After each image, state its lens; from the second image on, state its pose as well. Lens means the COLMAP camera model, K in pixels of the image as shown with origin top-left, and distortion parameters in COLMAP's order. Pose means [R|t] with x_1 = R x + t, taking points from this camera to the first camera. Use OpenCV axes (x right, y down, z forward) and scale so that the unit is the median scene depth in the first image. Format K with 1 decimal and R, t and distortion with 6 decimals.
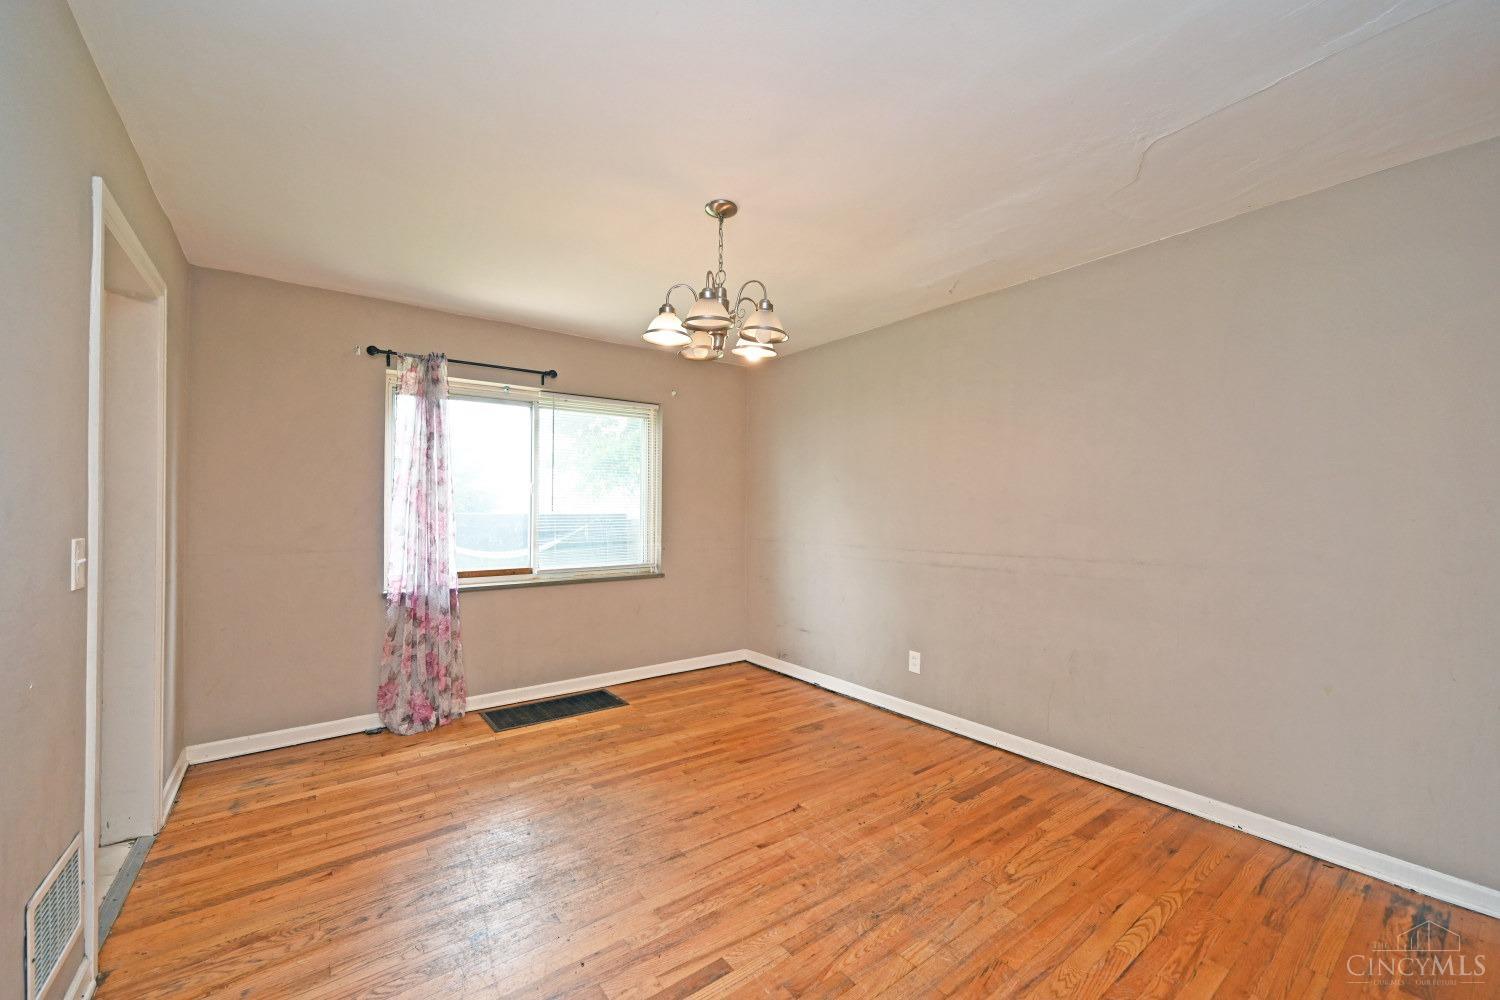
lens RADIAL K [[589.7, 0, 748.3], [0, 589.7, 503.9], [0, 0, 1]] dist [0.000134, 0.000265]
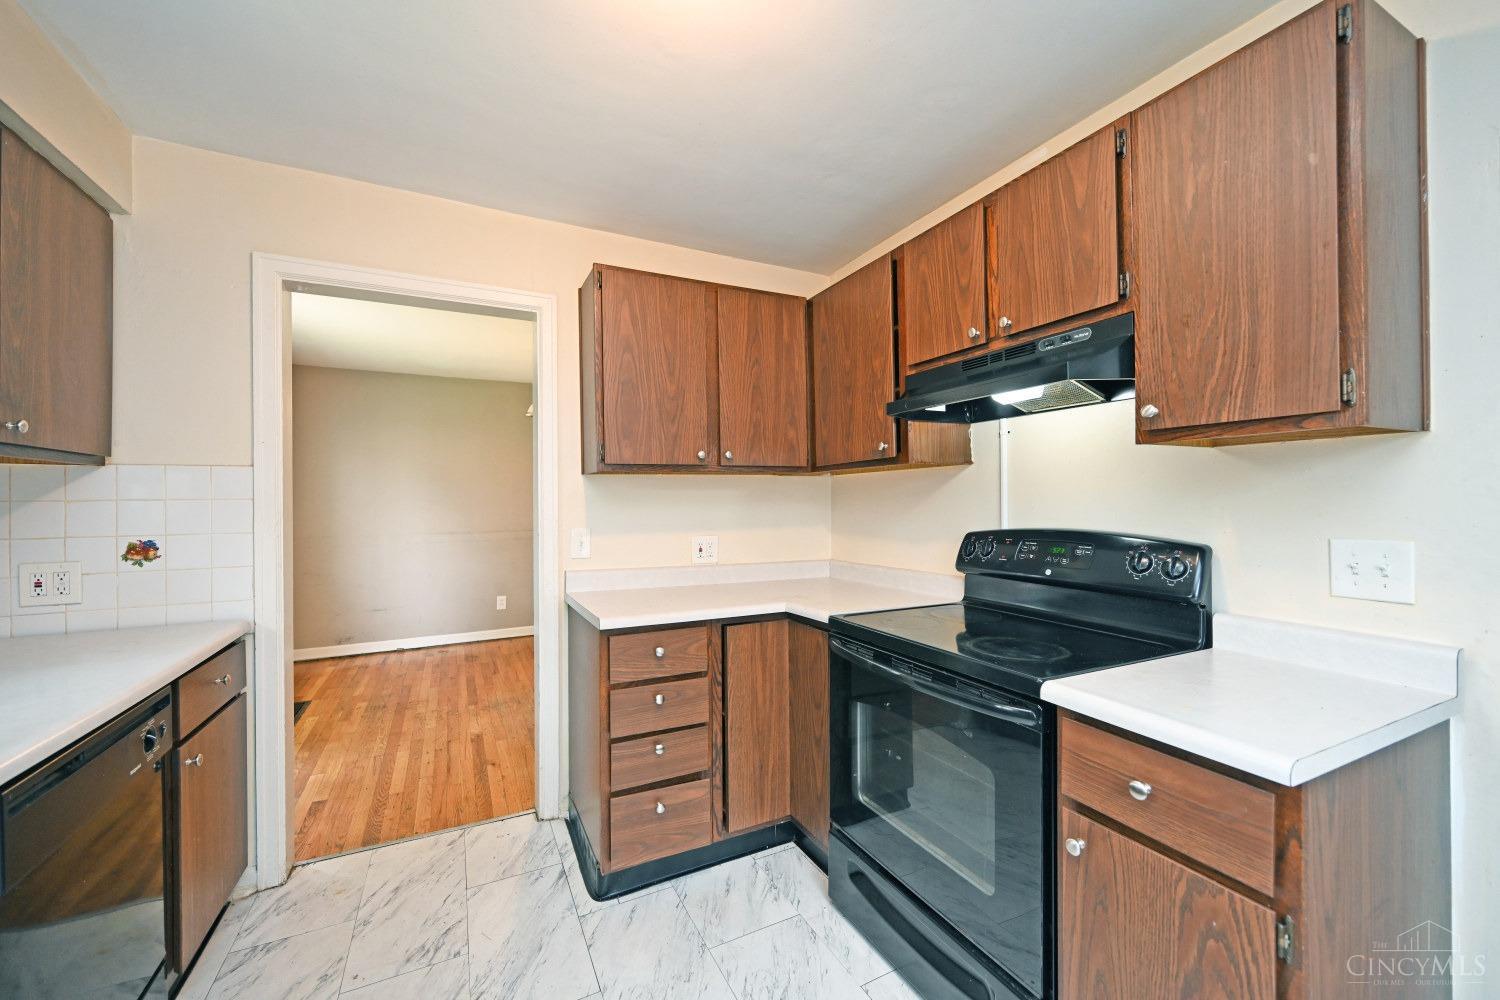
lens RADIAL K [[589.7, 0, 747.8], [0, 589.7, 498.4], [0, 0, 1]] dist [0.000134, 0.000265]
pose [[0.180867, -0.005386, 0.983493, -1.397814], [0.004549, 0.999979, 0.004640, -0.015881], [-0.983497, 0.003635, 0.180887, 0.089079]]
